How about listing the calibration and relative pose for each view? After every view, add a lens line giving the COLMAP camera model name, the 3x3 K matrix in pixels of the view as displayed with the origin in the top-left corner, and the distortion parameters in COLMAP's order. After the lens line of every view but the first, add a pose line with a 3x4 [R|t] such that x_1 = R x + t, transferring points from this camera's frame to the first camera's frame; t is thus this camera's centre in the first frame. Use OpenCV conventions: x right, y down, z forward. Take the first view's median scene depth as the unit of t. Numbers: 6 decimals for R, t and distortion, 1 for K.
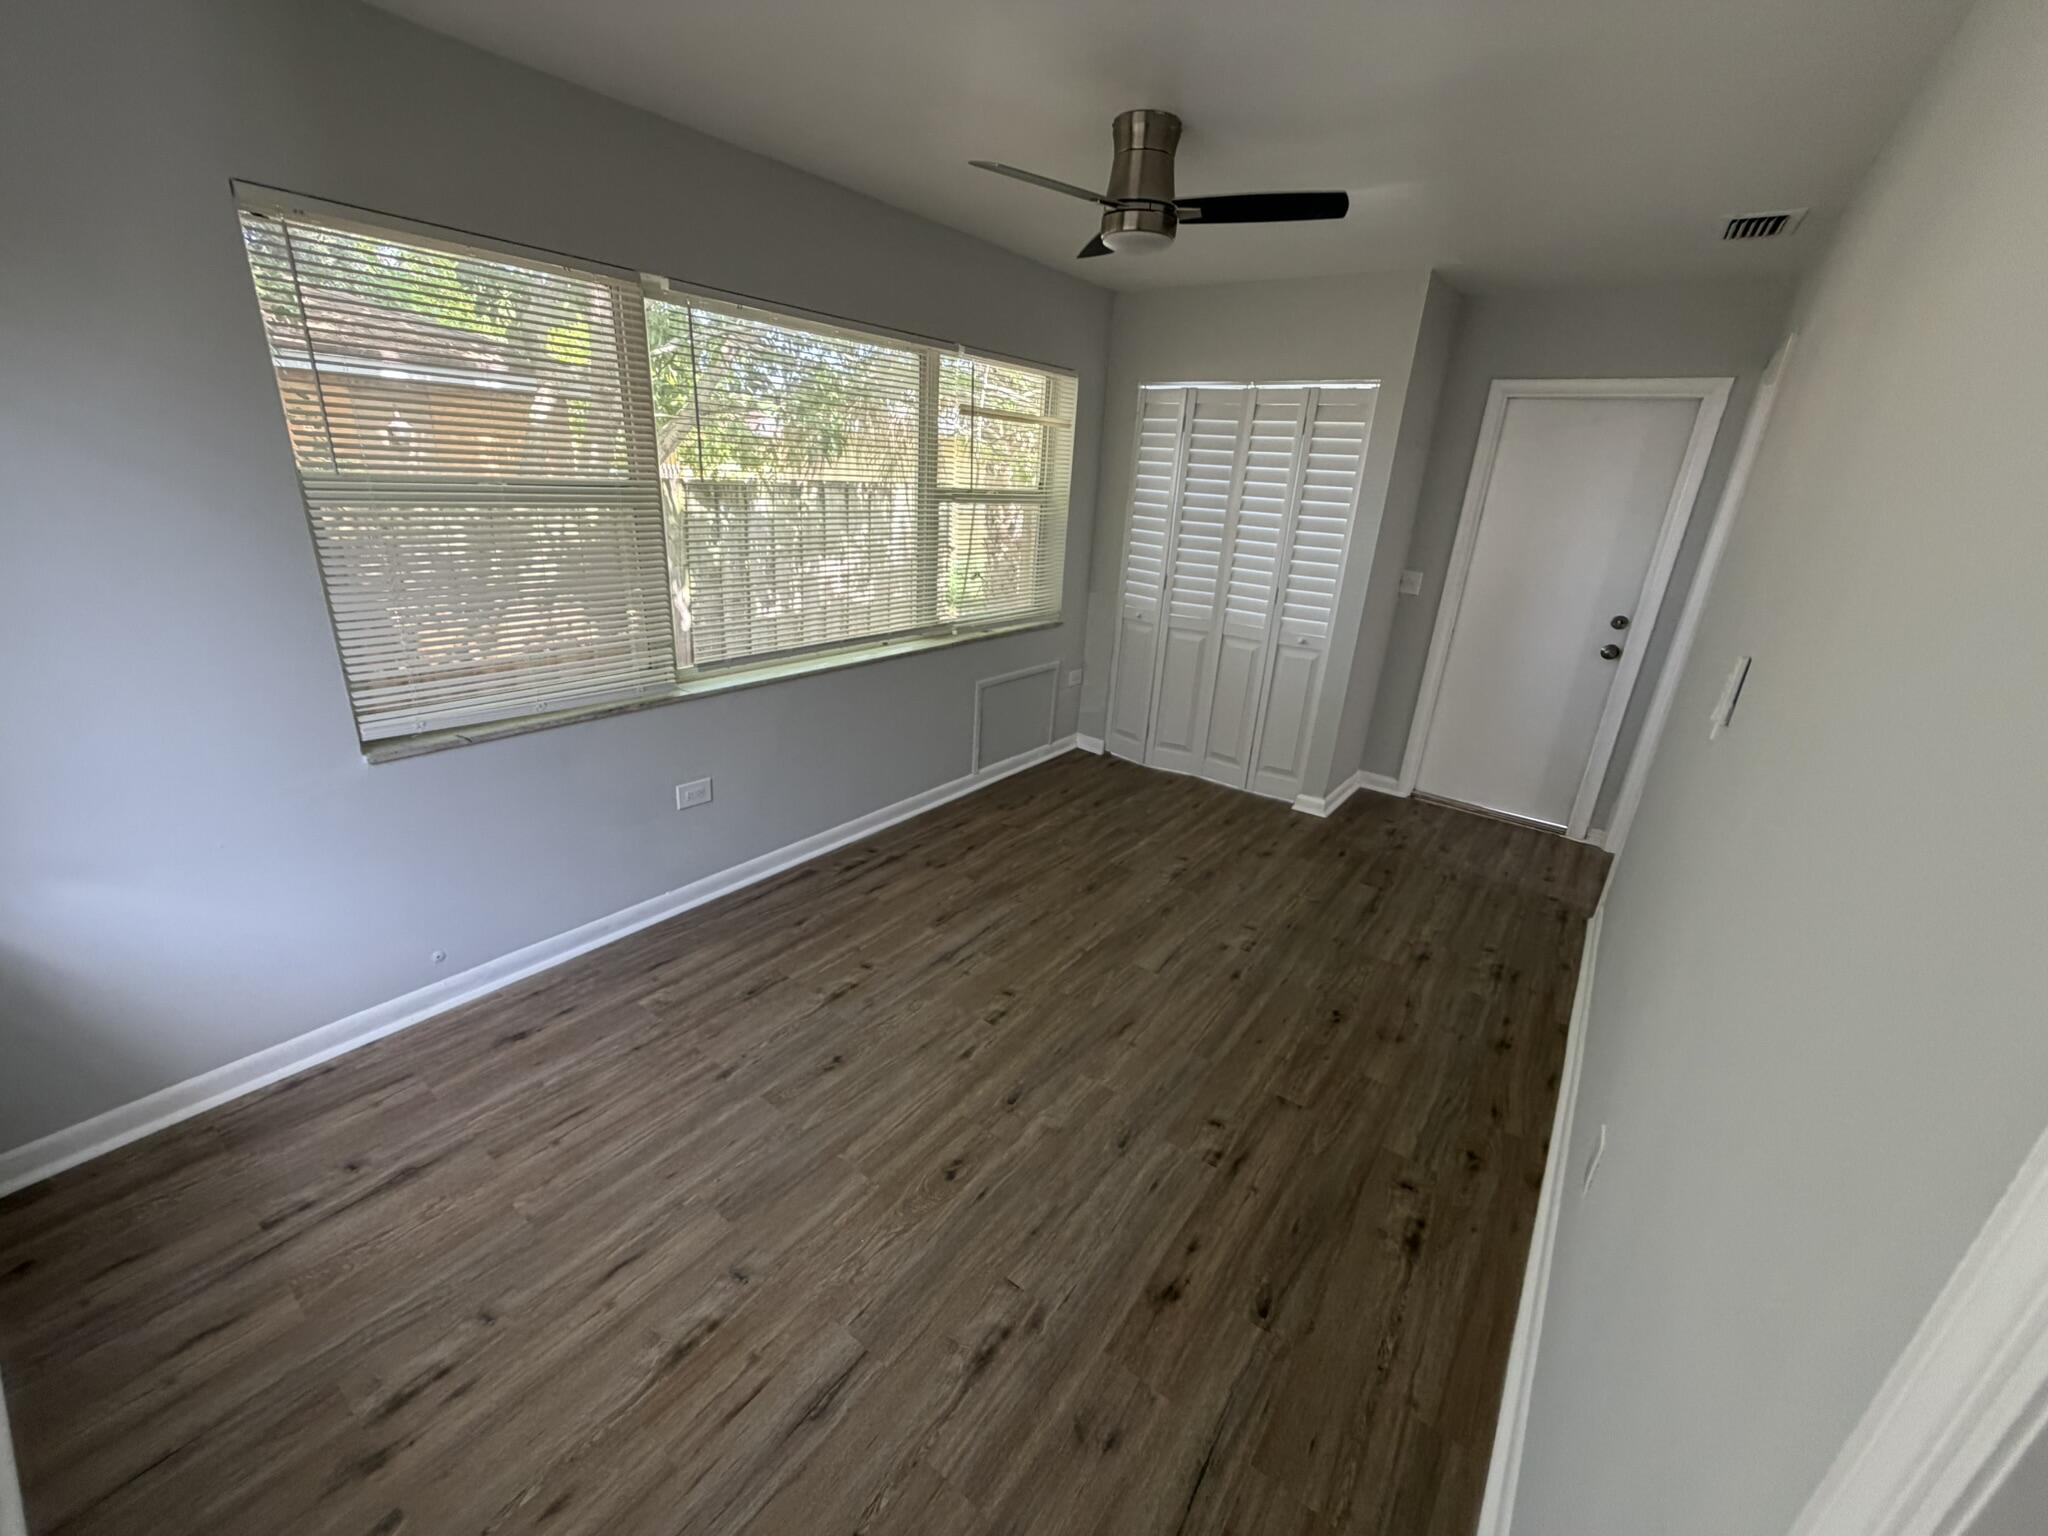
lens RADIAL K [[817.8, 0, 1019.1], [0, 817.8, 769.7], [0, 0, 1]] dist [0.000058, 0.000073]
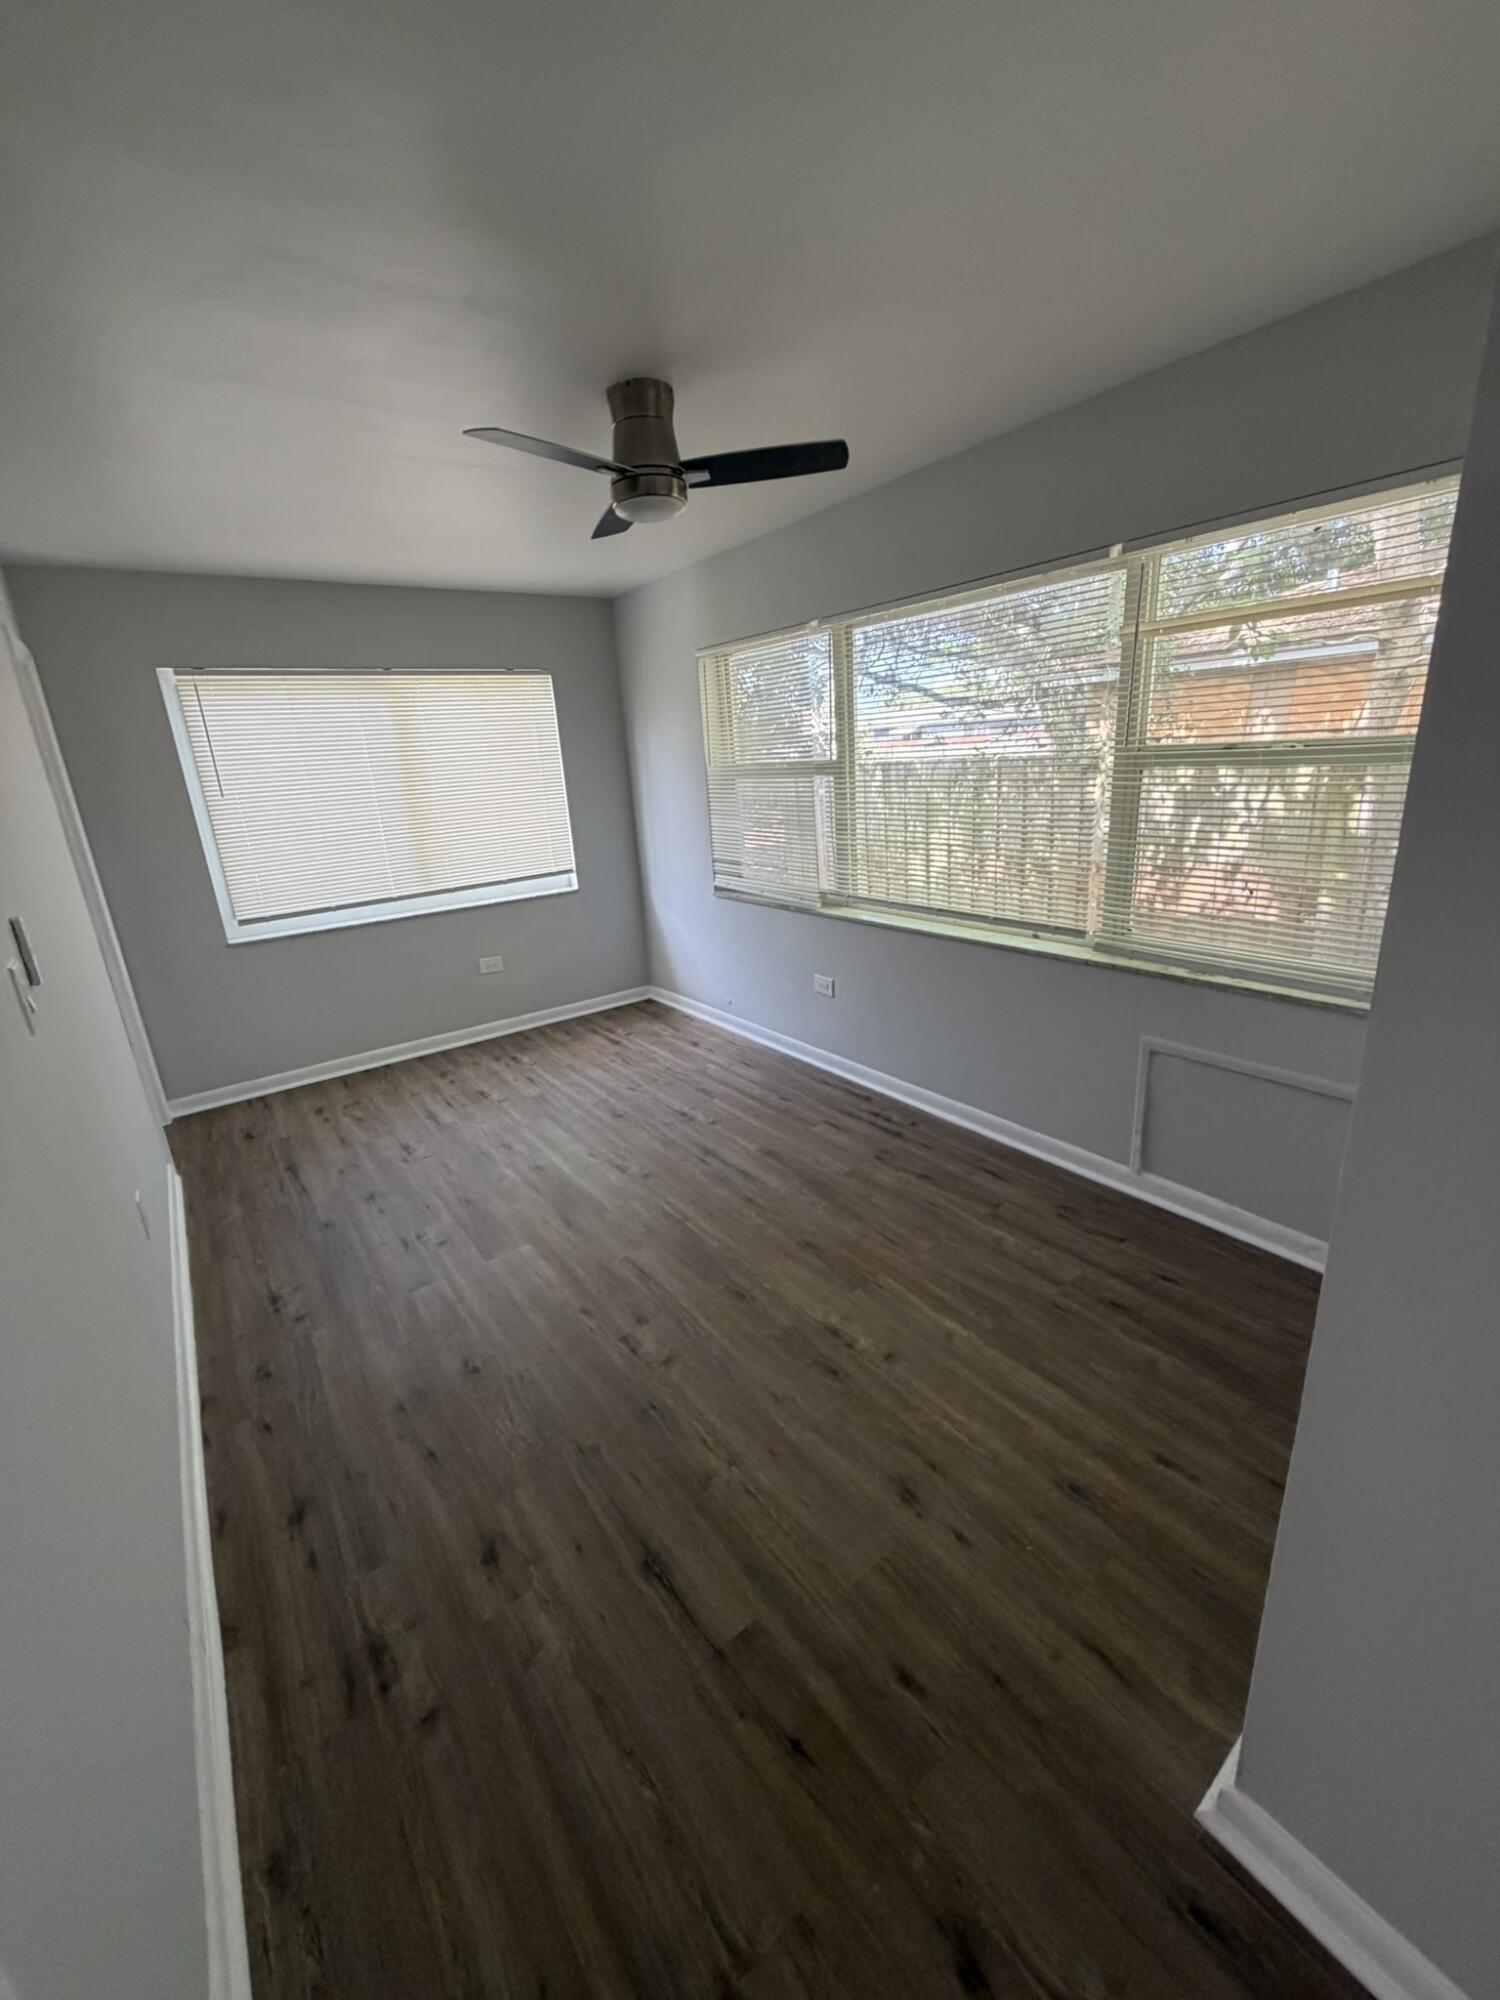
lens RADIAL K [[798.7, 0, 747.1], [0, 798.7, 996.5], [0, 0, 1]] dist [0.000058, 0.000073]
pose [[-0.293179, 0.247000, -0.923600, 0.857476], [-0.287764, 0.898454, 0.331620, -0.352113], [0.911722, 0.363003, -0.192330, 1.128129]]
